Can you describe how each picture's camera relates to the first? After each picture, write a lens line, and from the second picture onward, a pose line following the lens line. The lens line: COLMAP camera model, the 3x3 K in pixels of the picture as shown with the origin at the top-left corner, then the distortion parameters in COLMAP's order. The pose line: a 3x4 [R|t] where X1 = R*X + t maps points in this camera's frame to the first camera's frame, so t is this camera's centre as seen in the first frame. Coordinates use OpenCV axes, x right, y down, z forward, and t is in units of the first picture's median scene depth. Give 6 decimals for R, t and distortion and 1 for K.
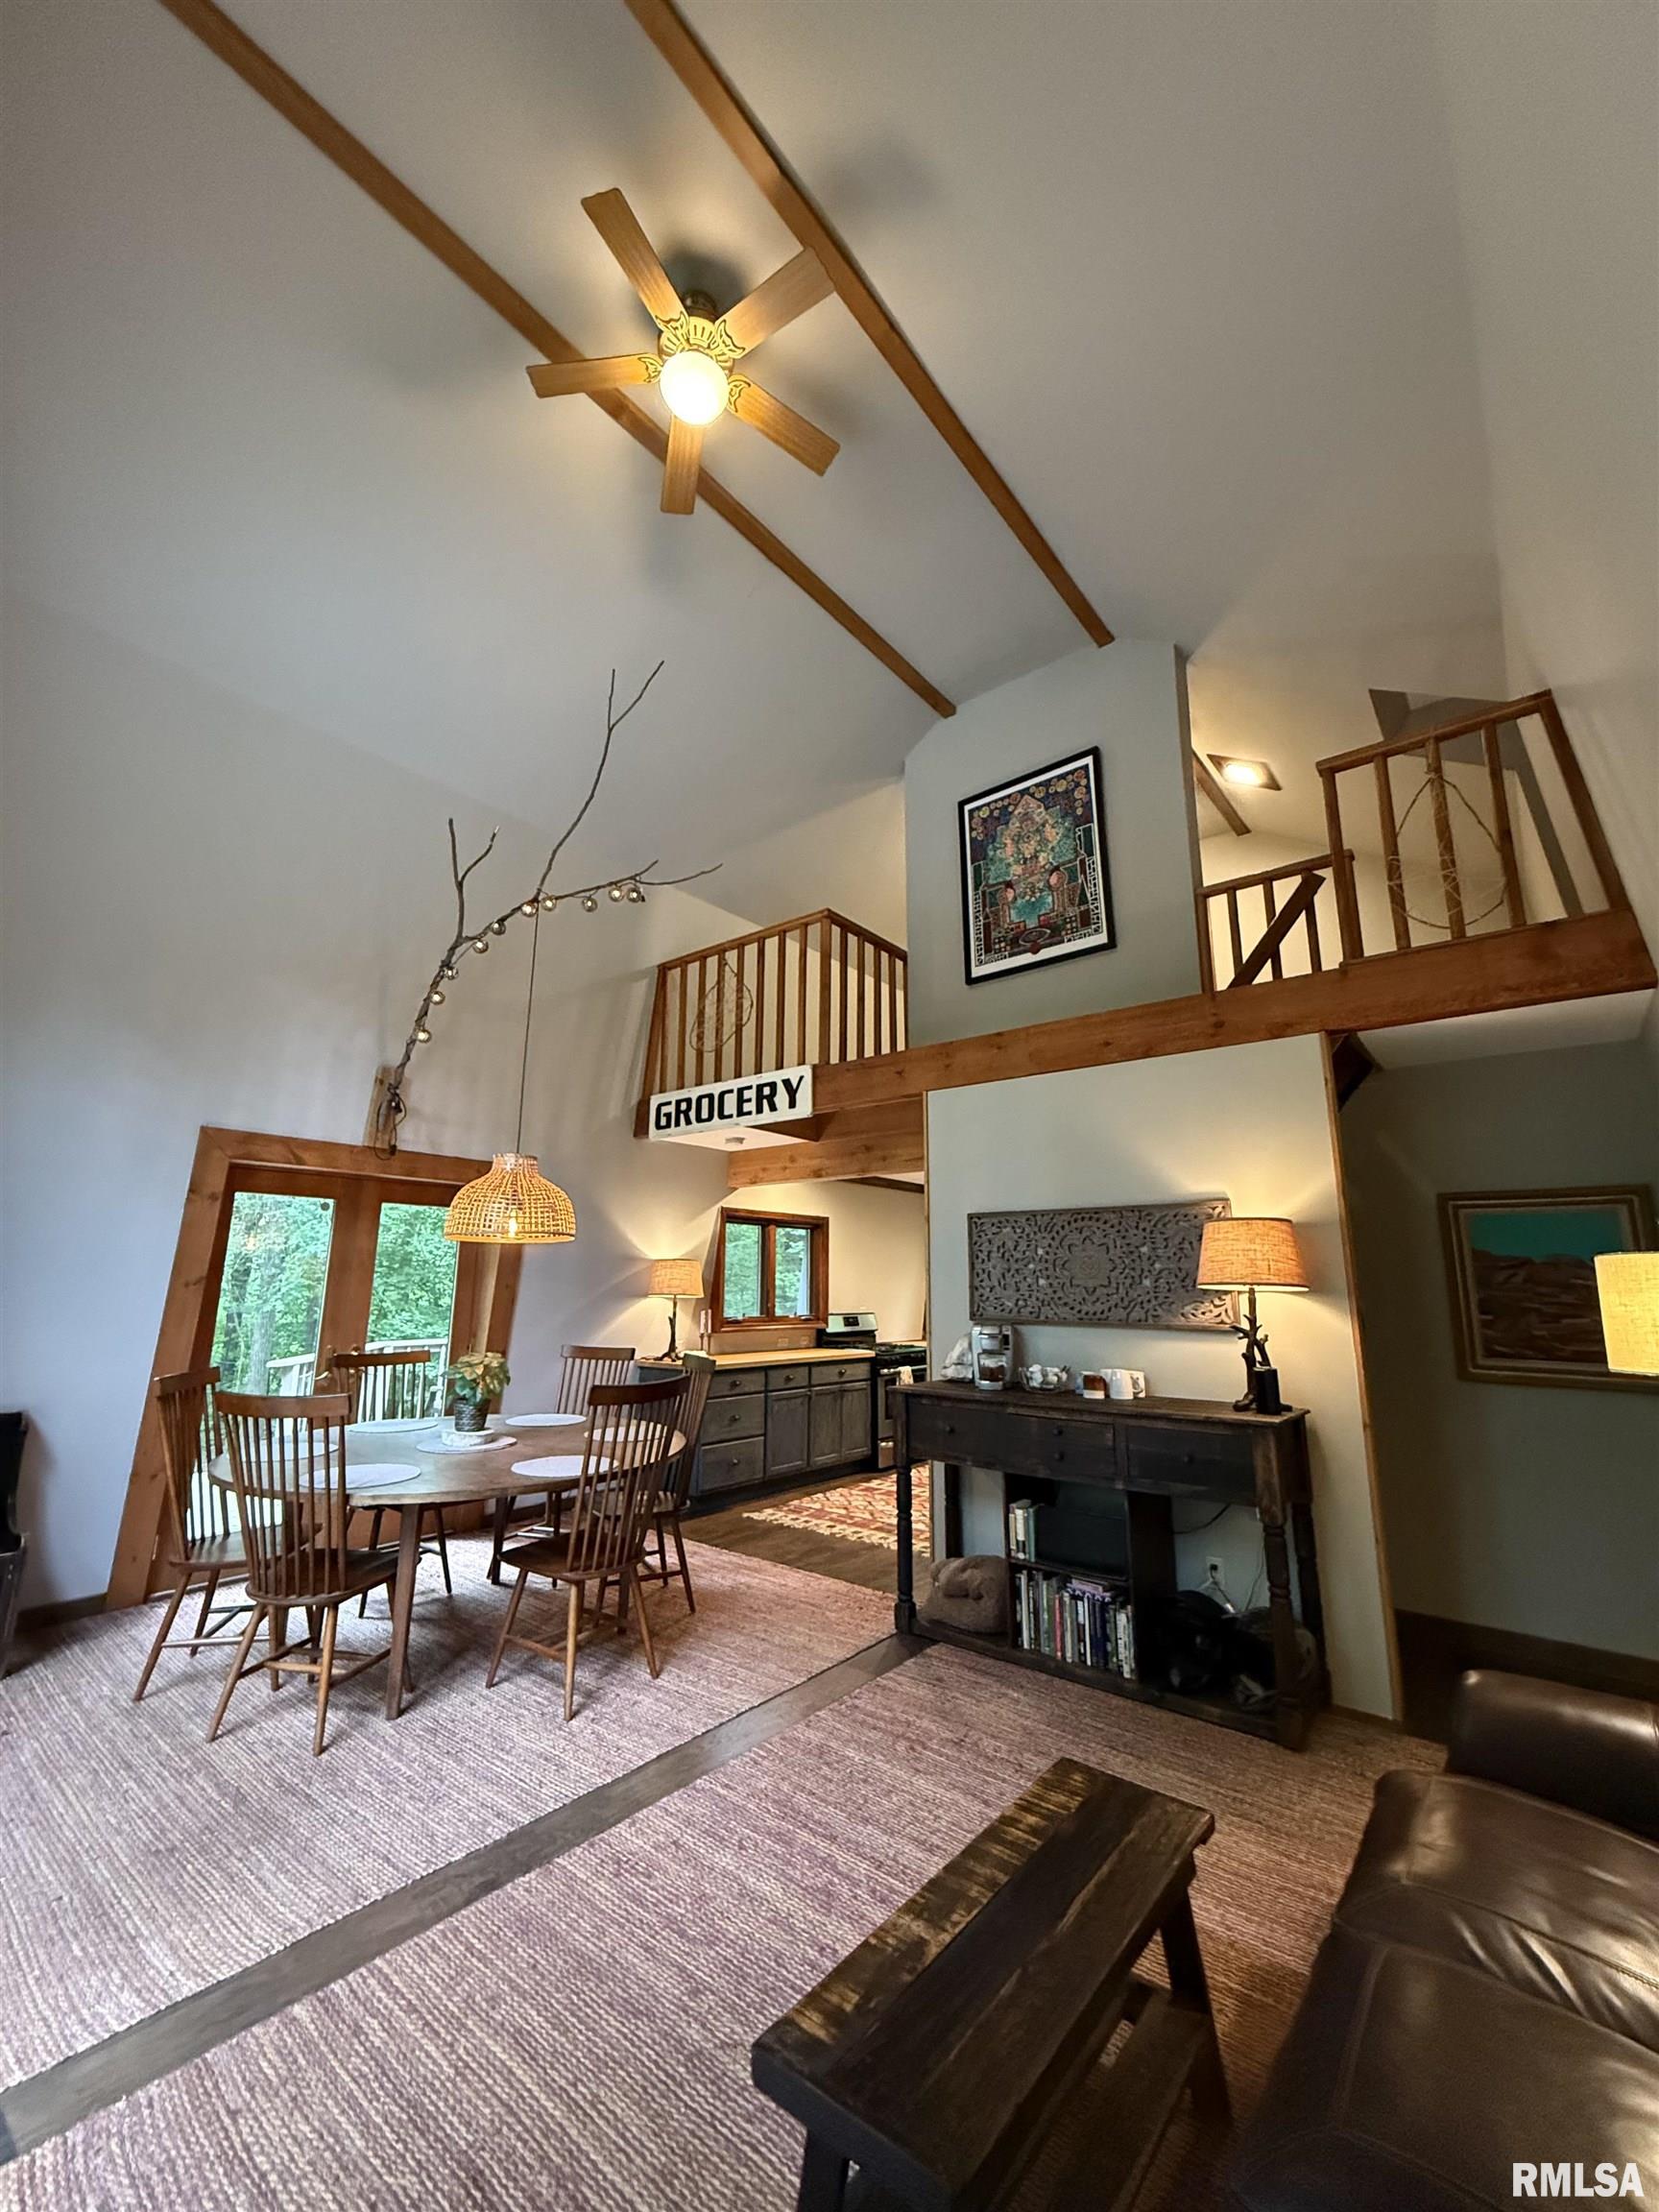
lens RADIAL K [[883.3, 0, 829.5], [0, 883.3, 1106.0], [0, 0, 1]] dist [-0.002311, -0.000138]
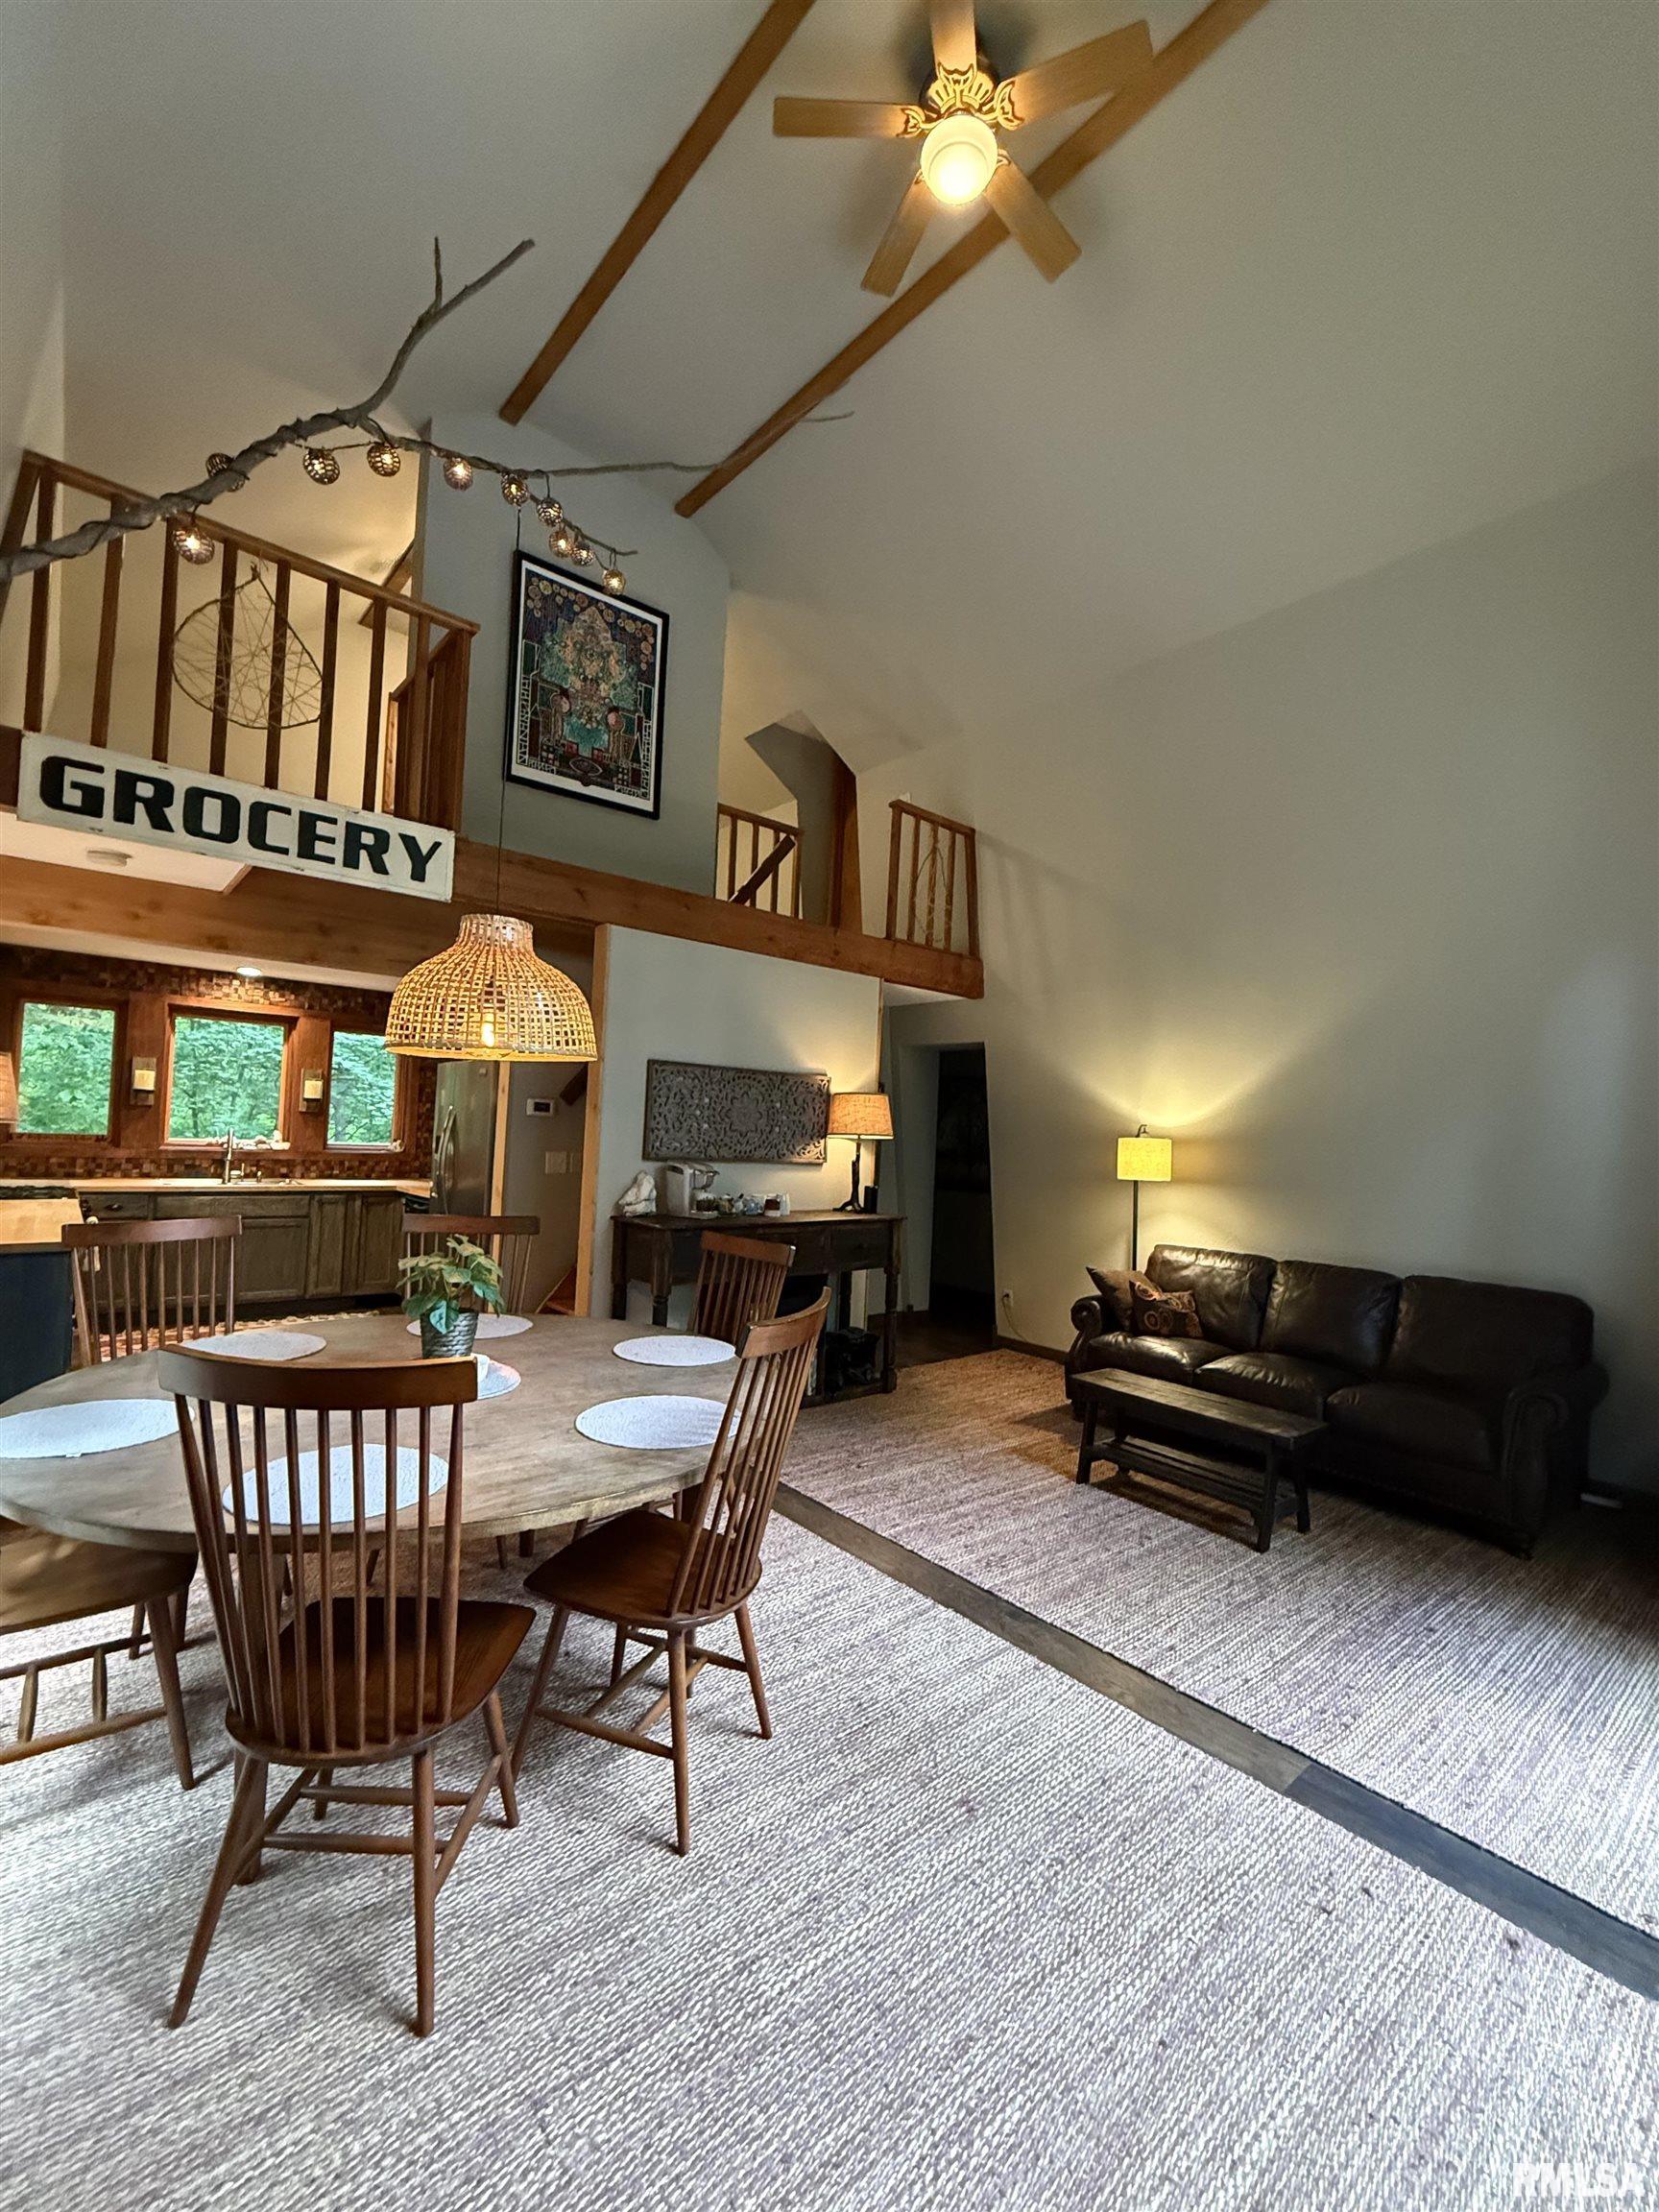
lens RADIAL K [[933.9, 0, 829.5], [0, 933.9, 1106.0], [0, 0, 1]] dist [-0.000254, -0.000108]
pose [[0.183511, 0.027239, 0.982640, -0.721310], [-0.242420, 0.969997, 0.018384, 0.085031], [-0.952657, -0.241585, 0.184609, 0.477716]]
